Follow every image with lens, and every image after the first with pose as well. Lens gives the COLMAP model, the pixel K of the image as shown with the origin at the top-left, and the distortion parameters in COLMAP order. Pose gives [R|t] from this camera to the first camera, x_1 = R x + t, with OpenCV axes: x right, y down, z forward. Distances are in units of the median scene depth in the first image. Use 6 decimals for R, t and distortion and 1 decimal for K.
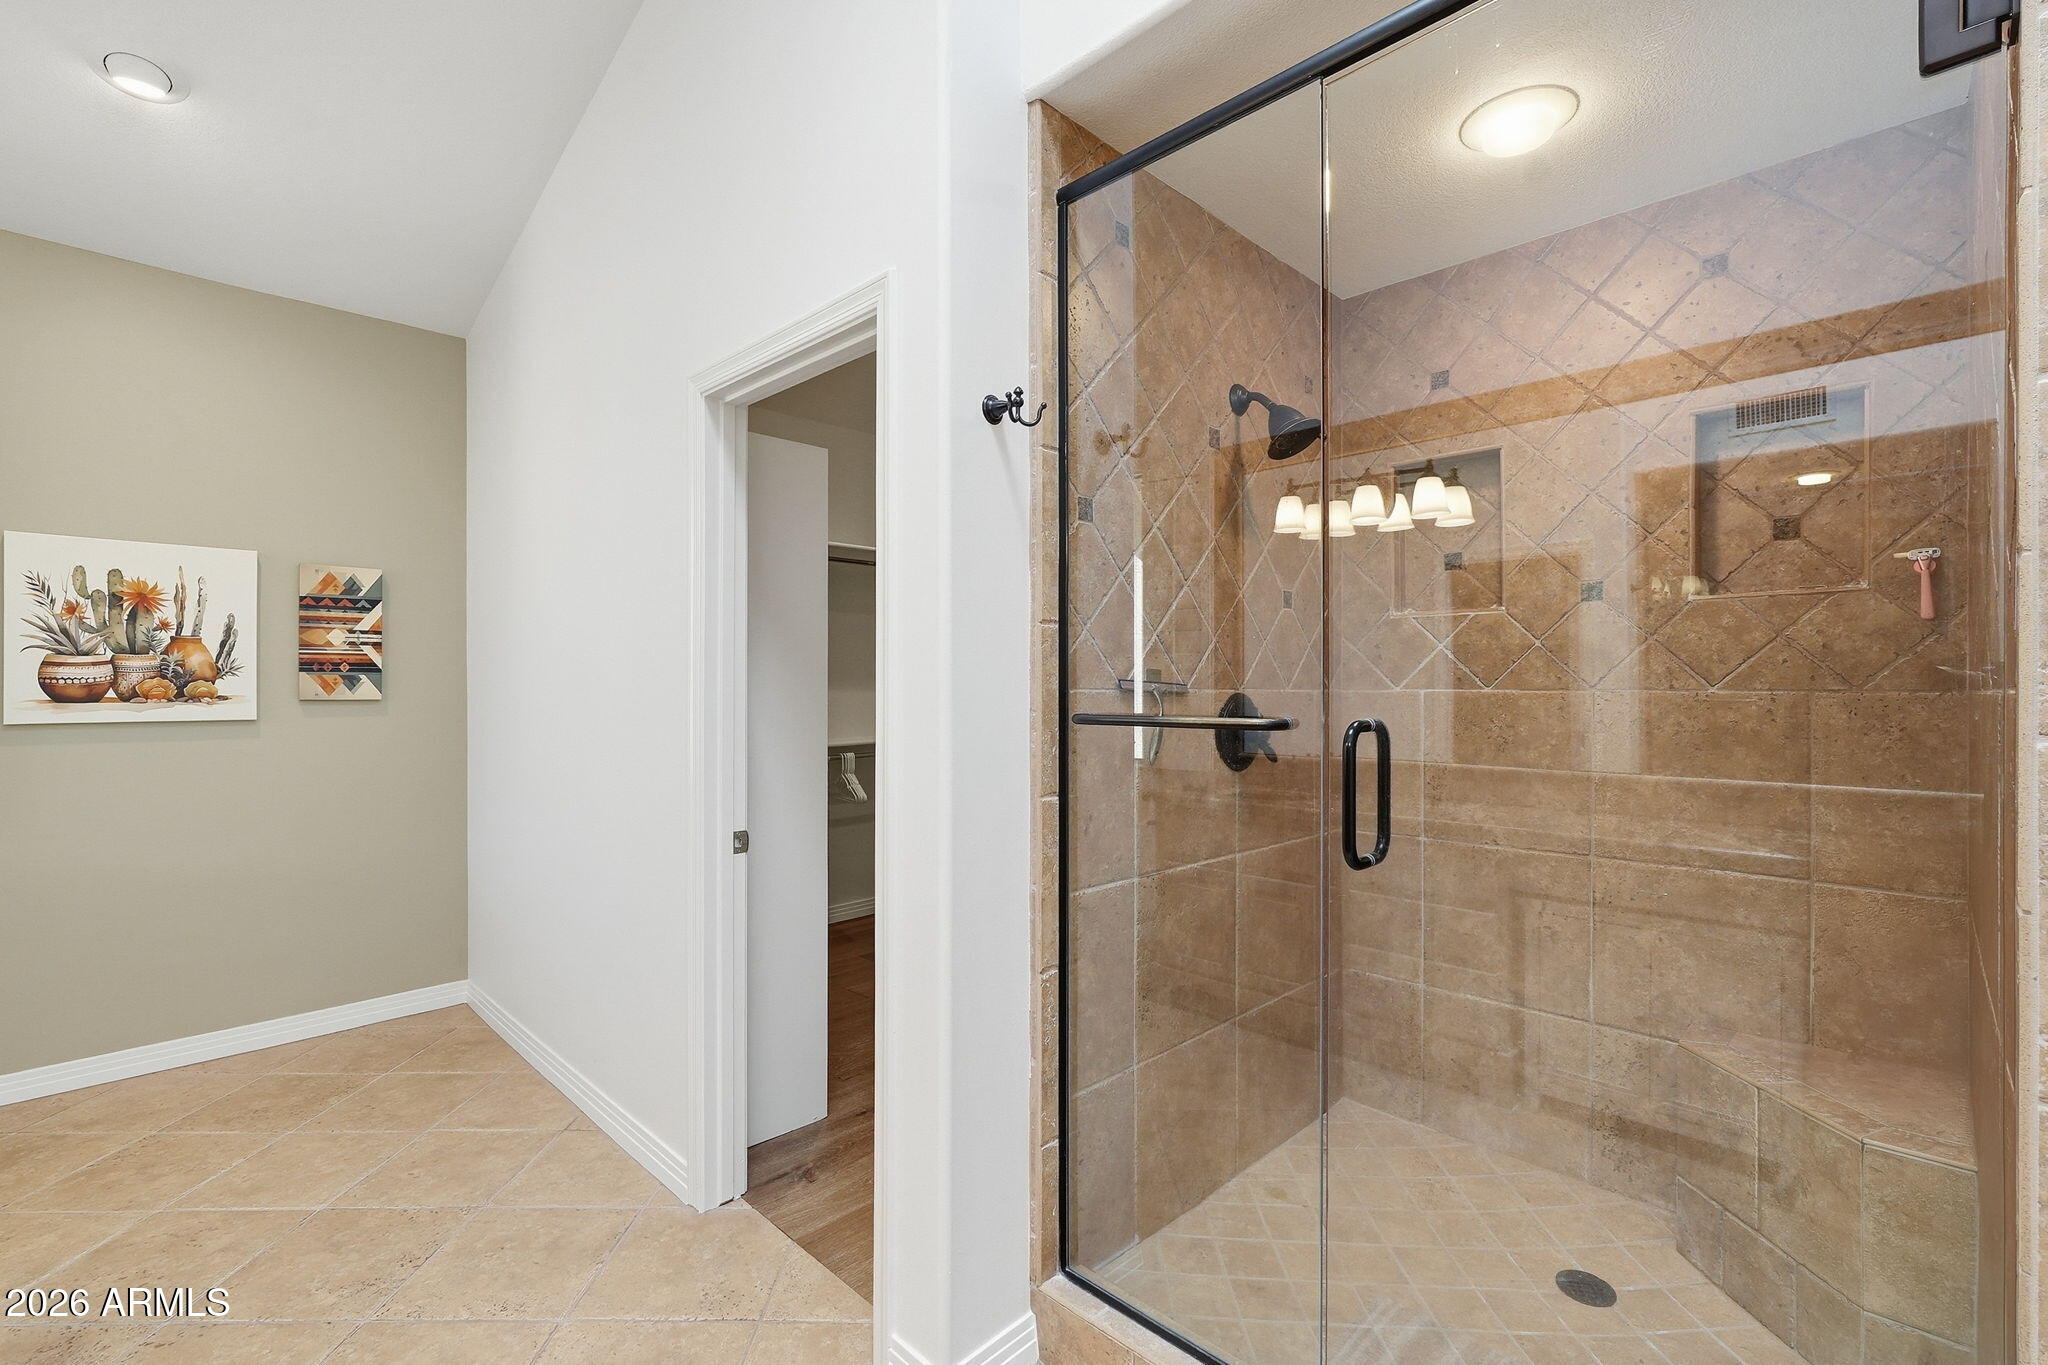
lens RADIAL K [[906.9, 0, 1018.2], [0, 906.9, 688.9], [0, 0, 1]] dist [-0.011484, 0.005764]
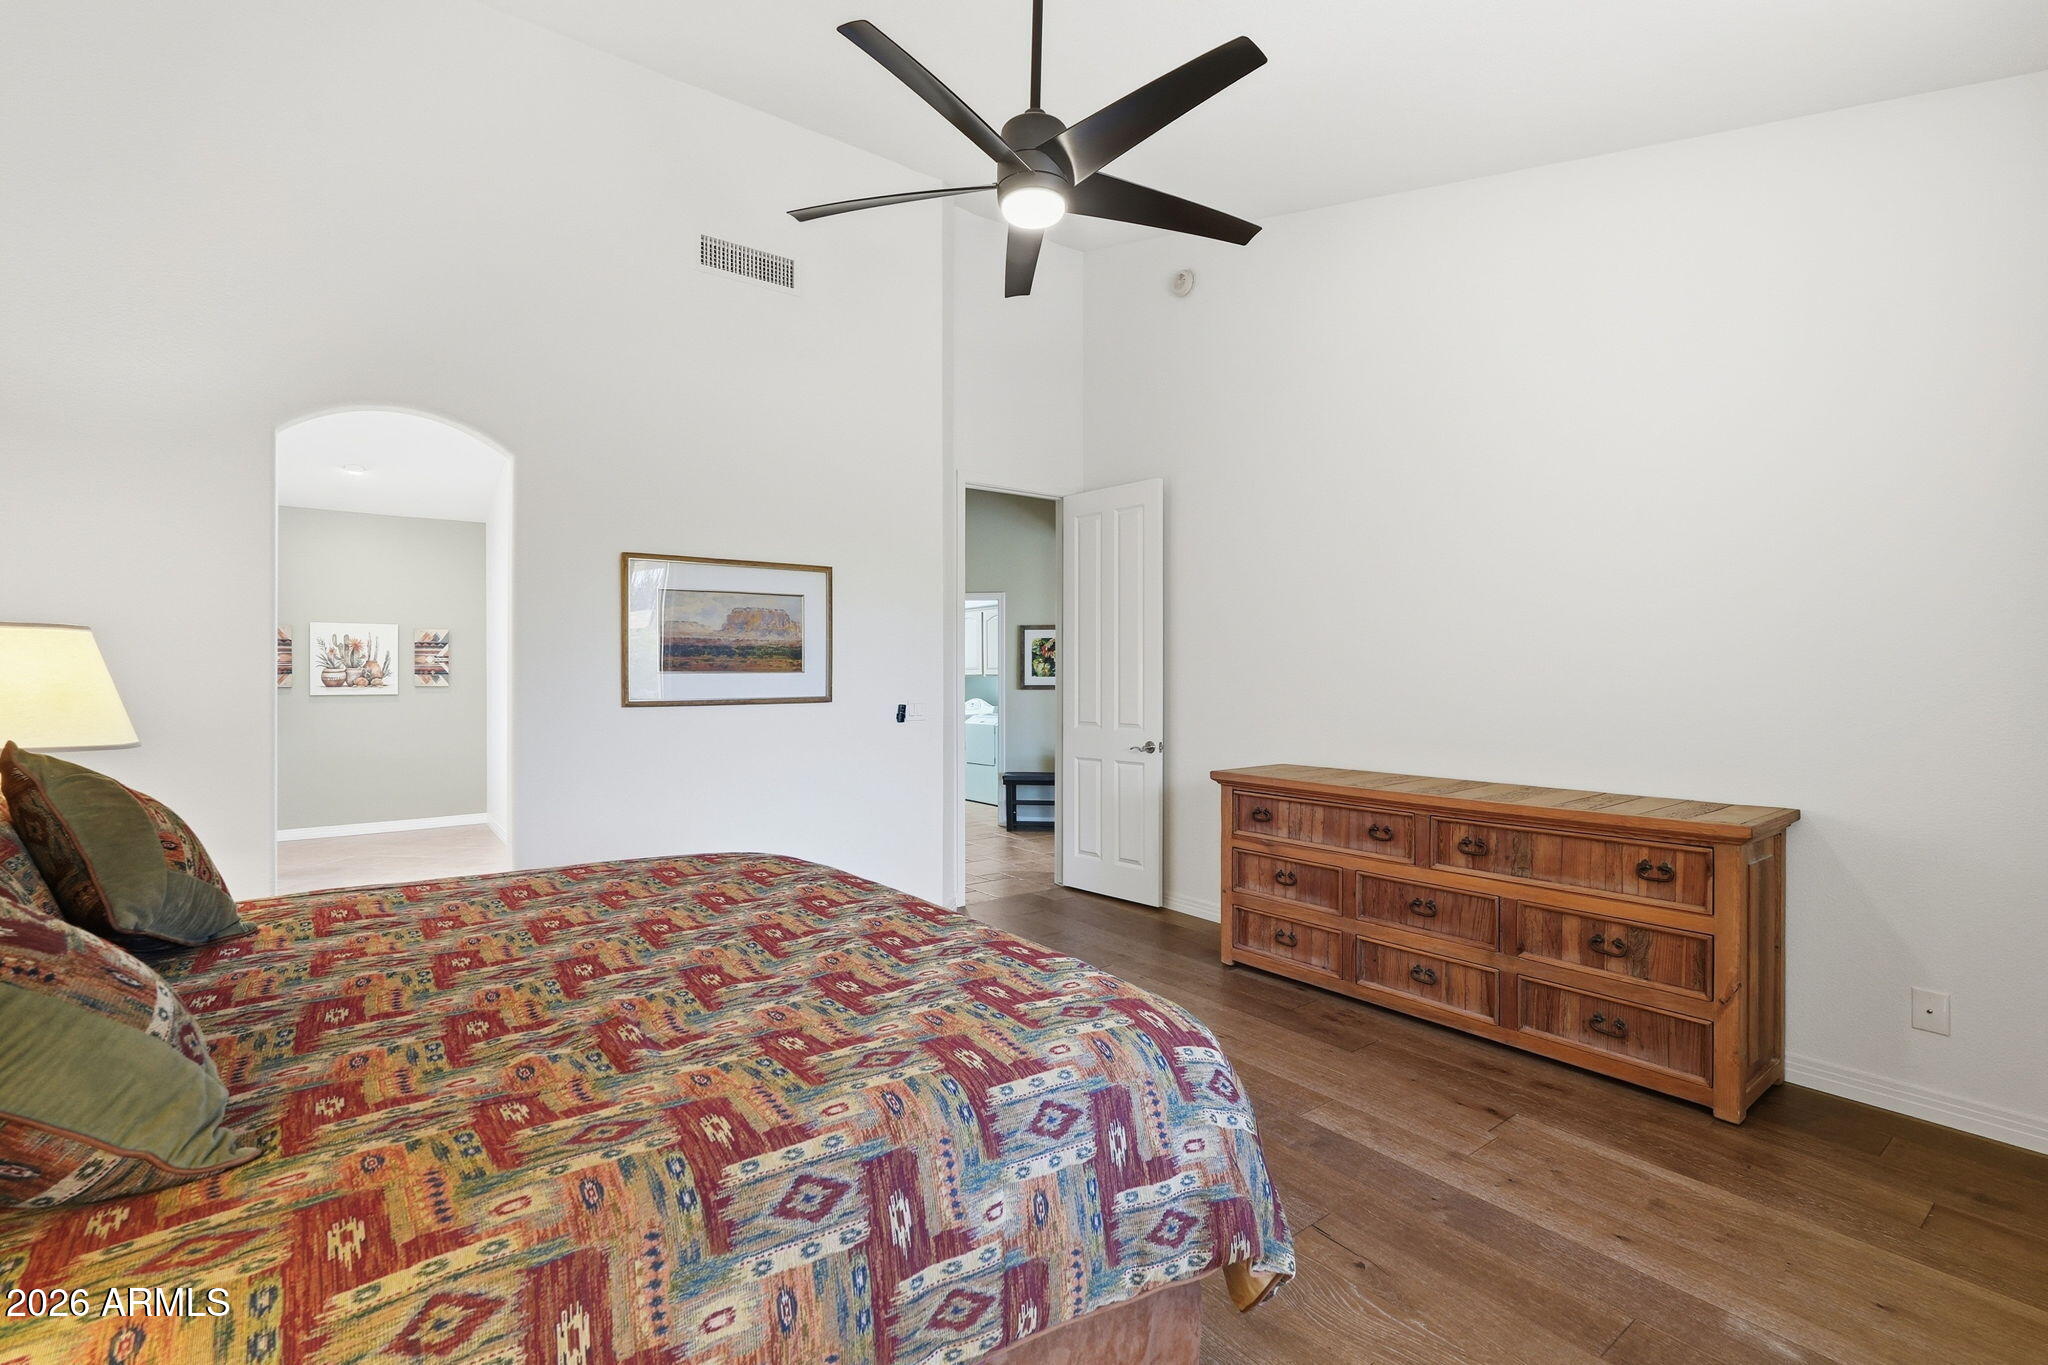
lens RADIAL K [[906.9, 0, 1027.3], [0, 906.9, 679.0], [0, 0, 1]] dist [-0.011484, 0.005764]
pose [[0.991916, 0.000893, -0.126895, 1.162041], [-0.000653, 0.999998, 0.001936, -0.012926], [0.126896, -0.001837, 0.991914, -1.214313]]
